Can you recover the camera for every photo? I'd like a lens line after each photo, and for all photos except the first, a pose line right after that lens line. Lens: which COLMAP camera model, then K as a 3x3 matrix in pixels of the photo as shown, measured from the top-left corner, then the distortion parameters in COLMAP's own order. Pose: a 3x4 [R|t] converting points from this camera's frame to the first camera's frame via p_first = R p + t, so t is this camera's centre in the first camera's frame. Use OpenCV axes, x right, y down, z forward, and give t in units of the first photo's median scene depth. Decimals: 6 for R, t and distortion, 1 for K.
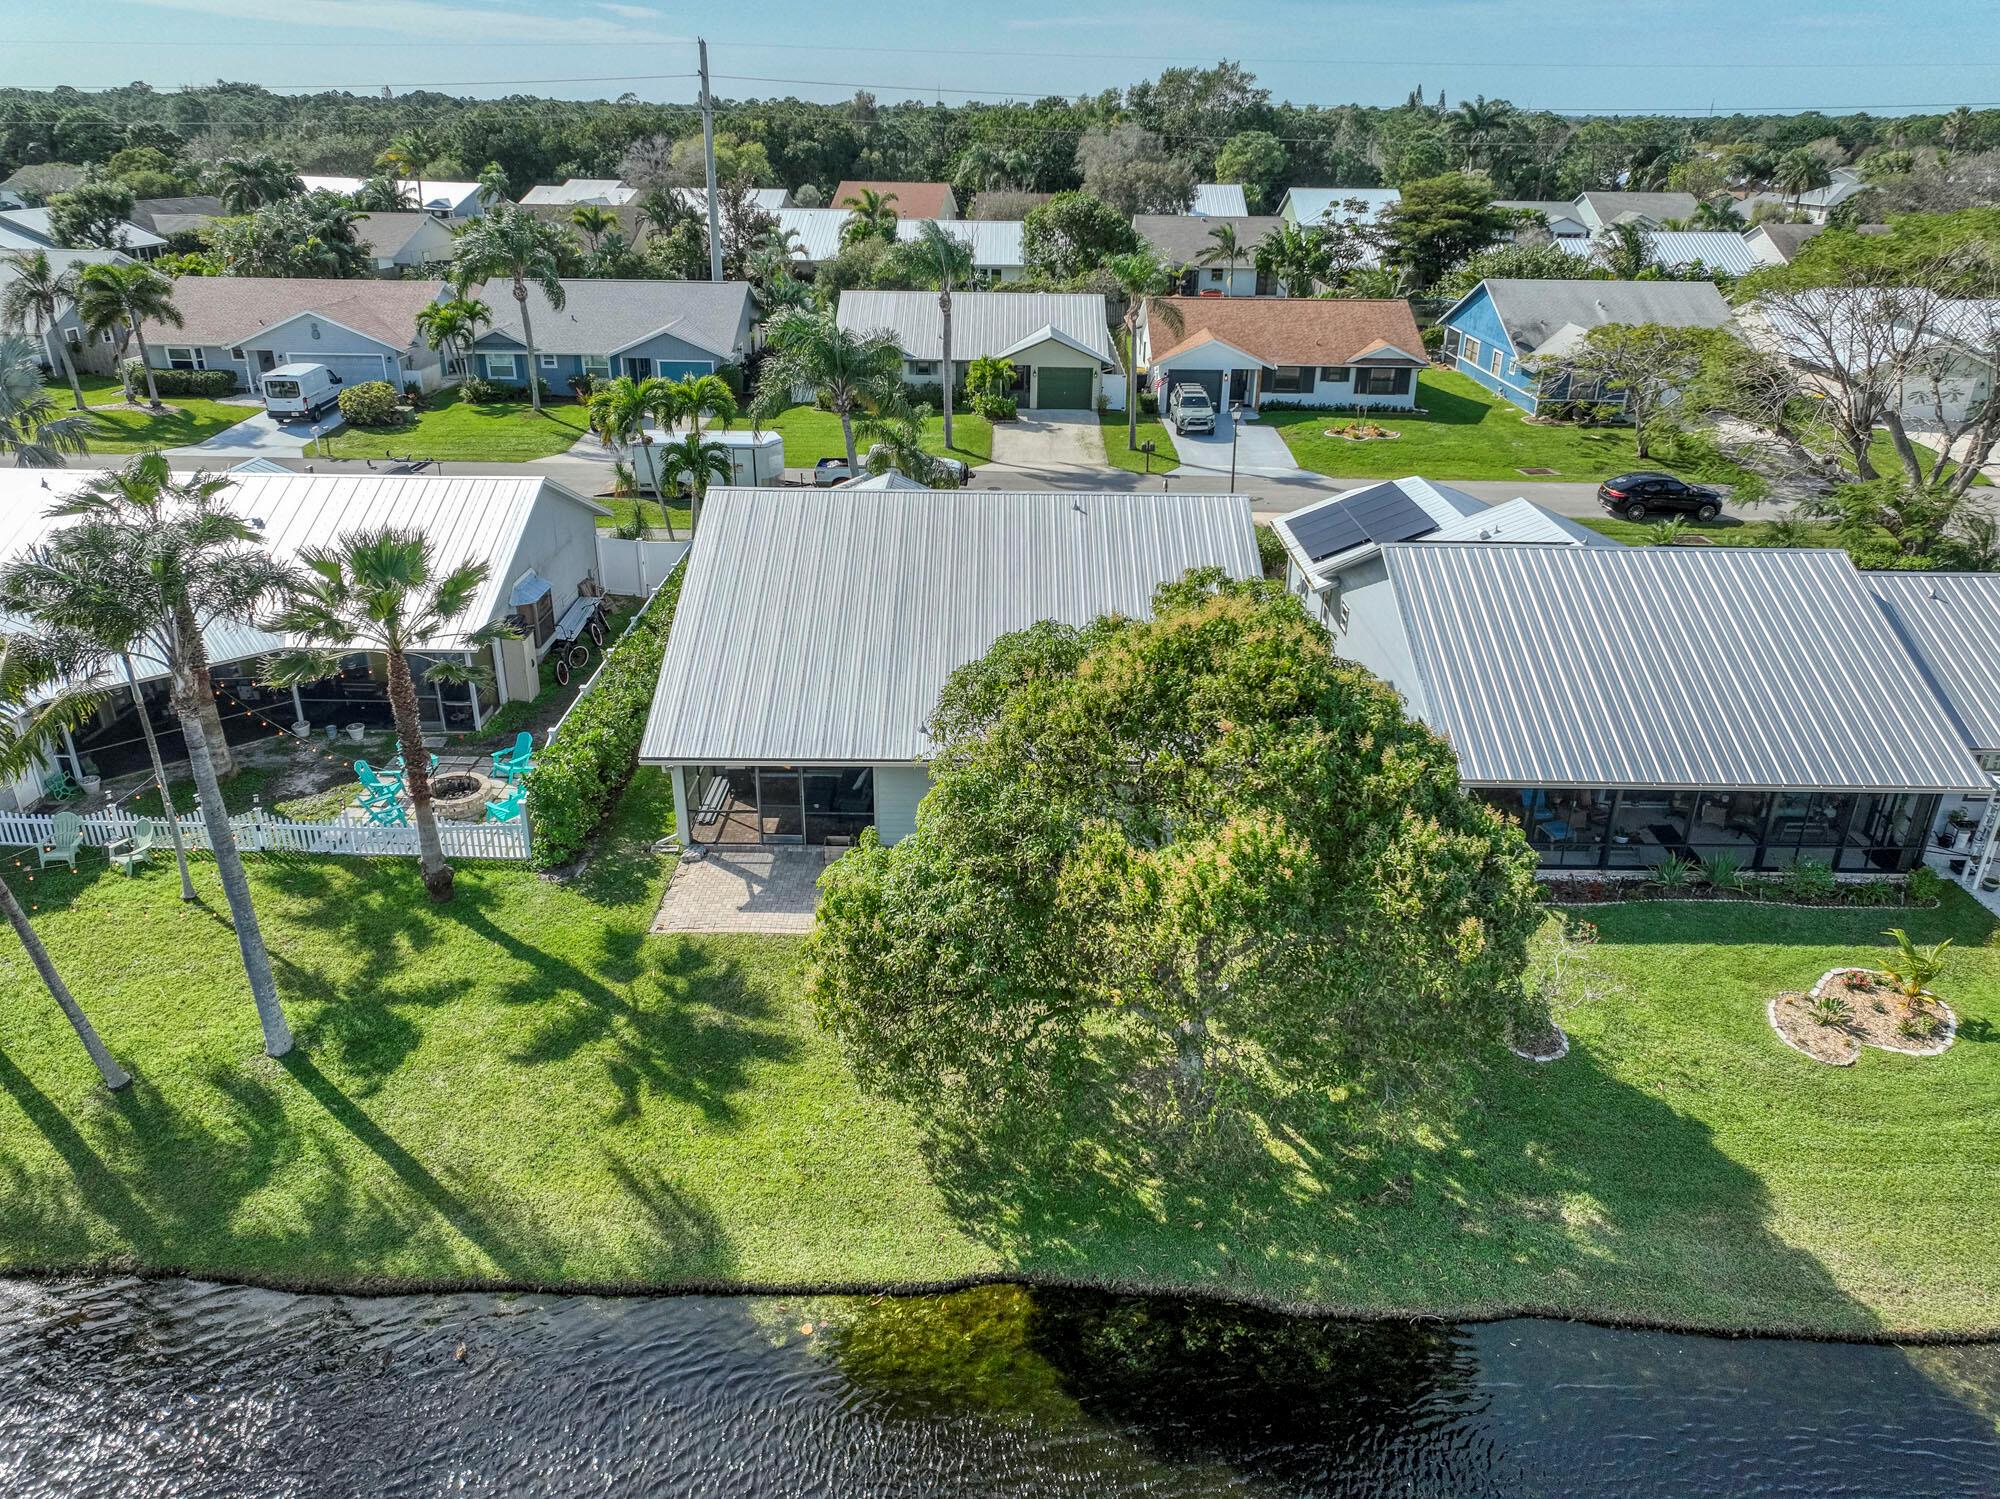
lens RADIAL K [[1413.9, 0, 1005.4], [0, 1413.9, 807.3], [0, 0, 1]] dist [0.031594, 0.000718]
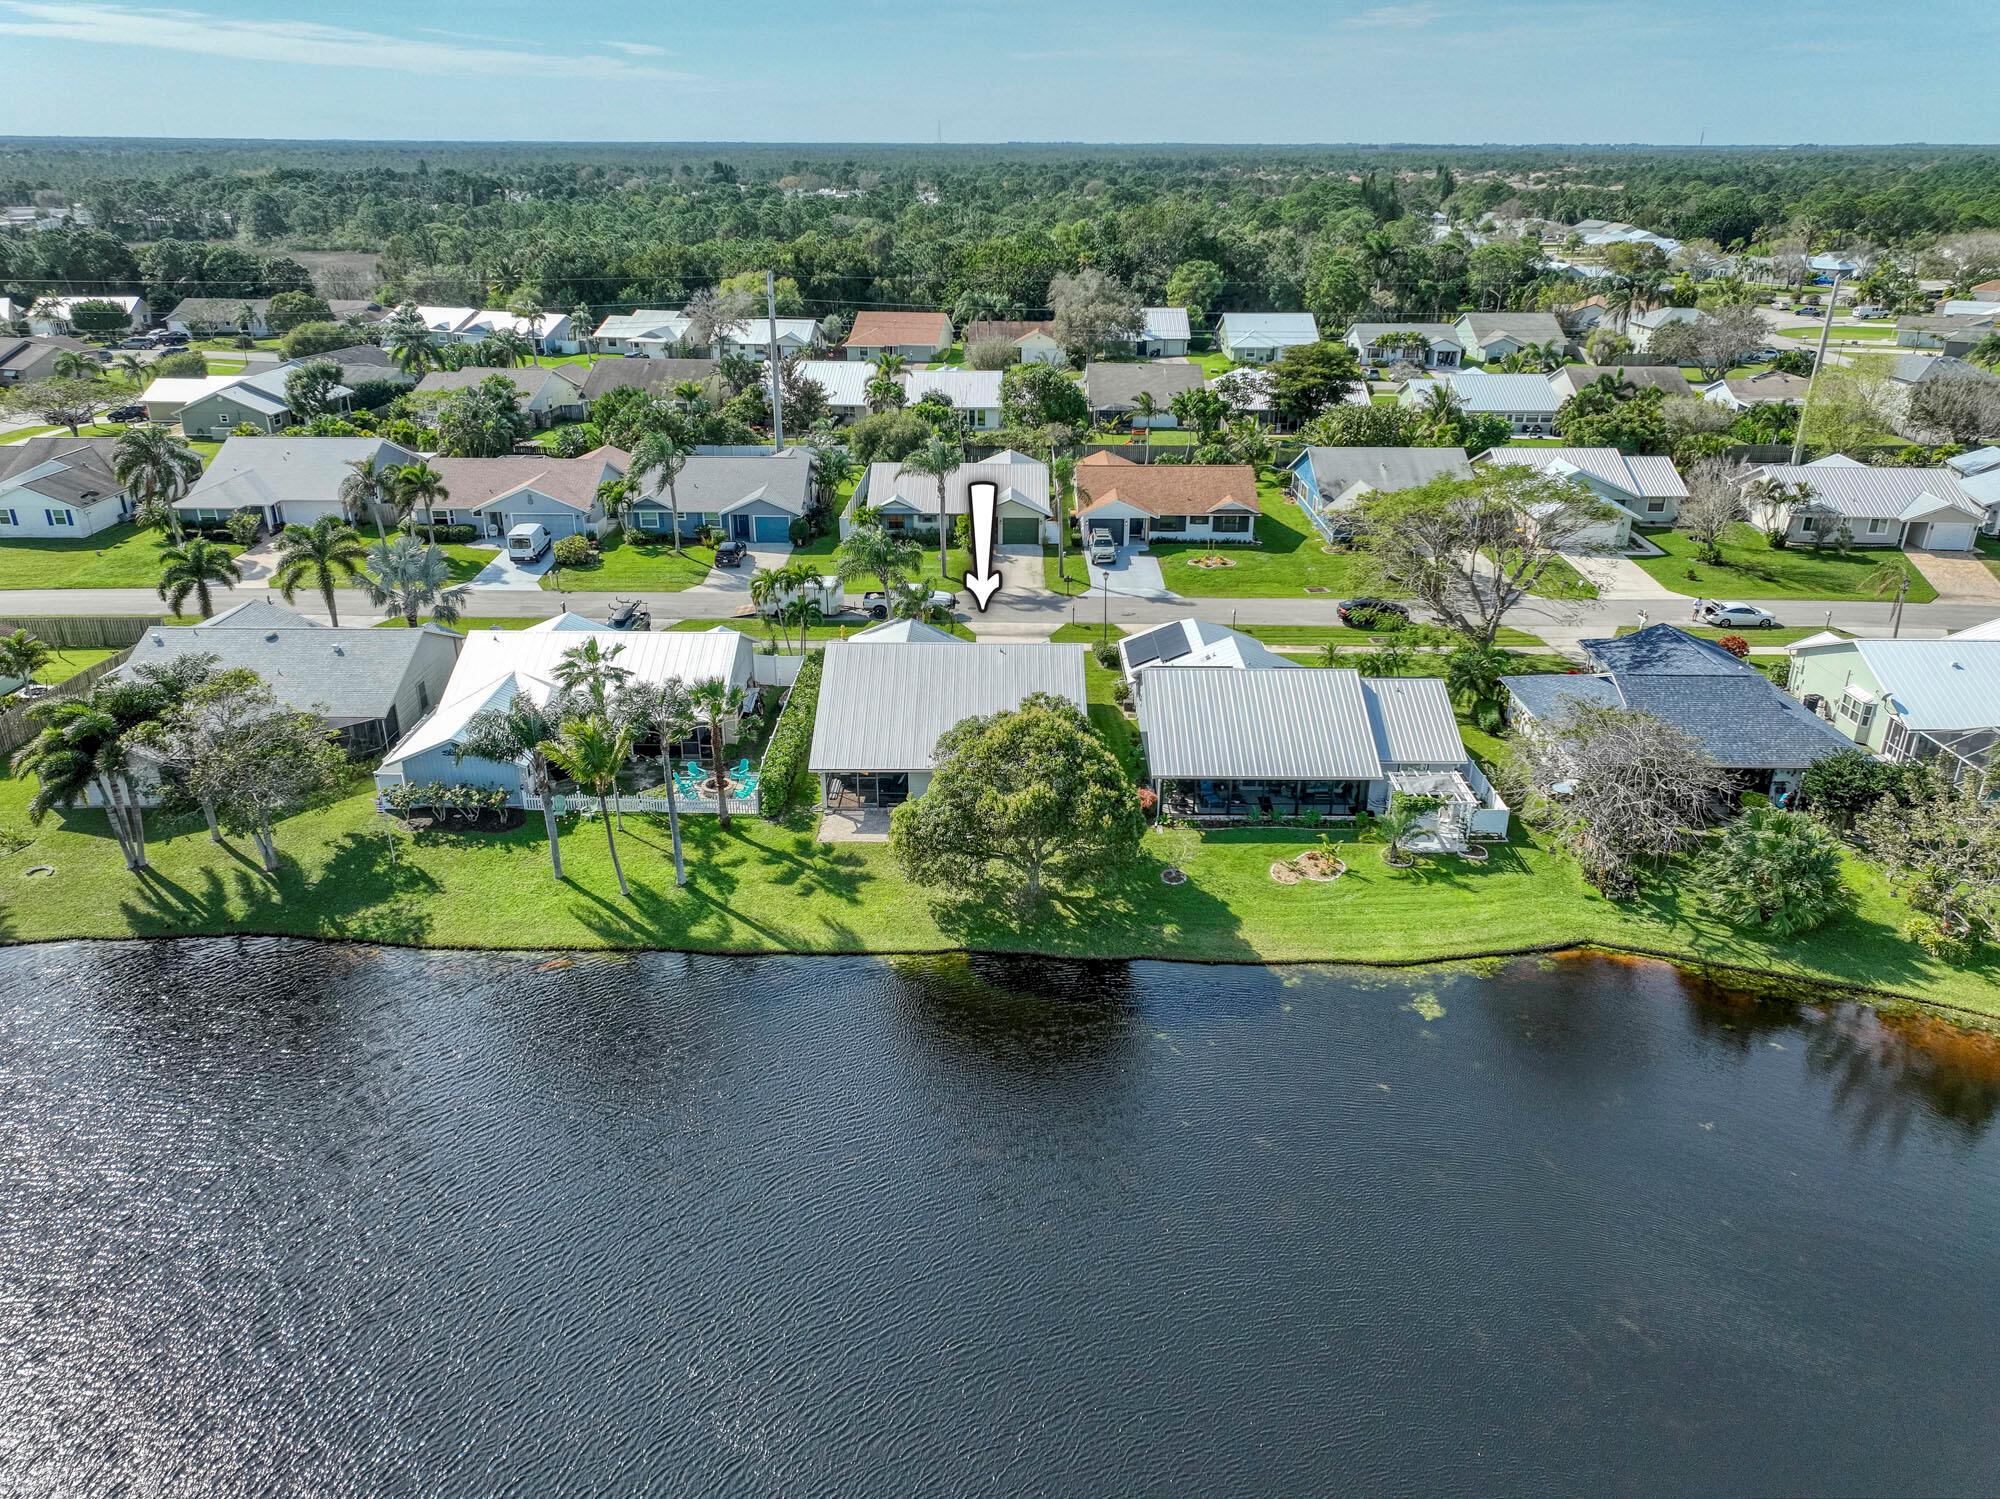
lens RADIAL K [[1498.2, 0, 1000.0], [0, 1498.2, 749.5], [0, 0, 1]] dist [-0.006793, -0.002636]
pose [[0.999928, -0.008400, -0.008521, 0.057306], [0.007888, 0.998261, -0.058420, 0.058001], [0.008997, 0.058349, 0.998256, -1.069897]]
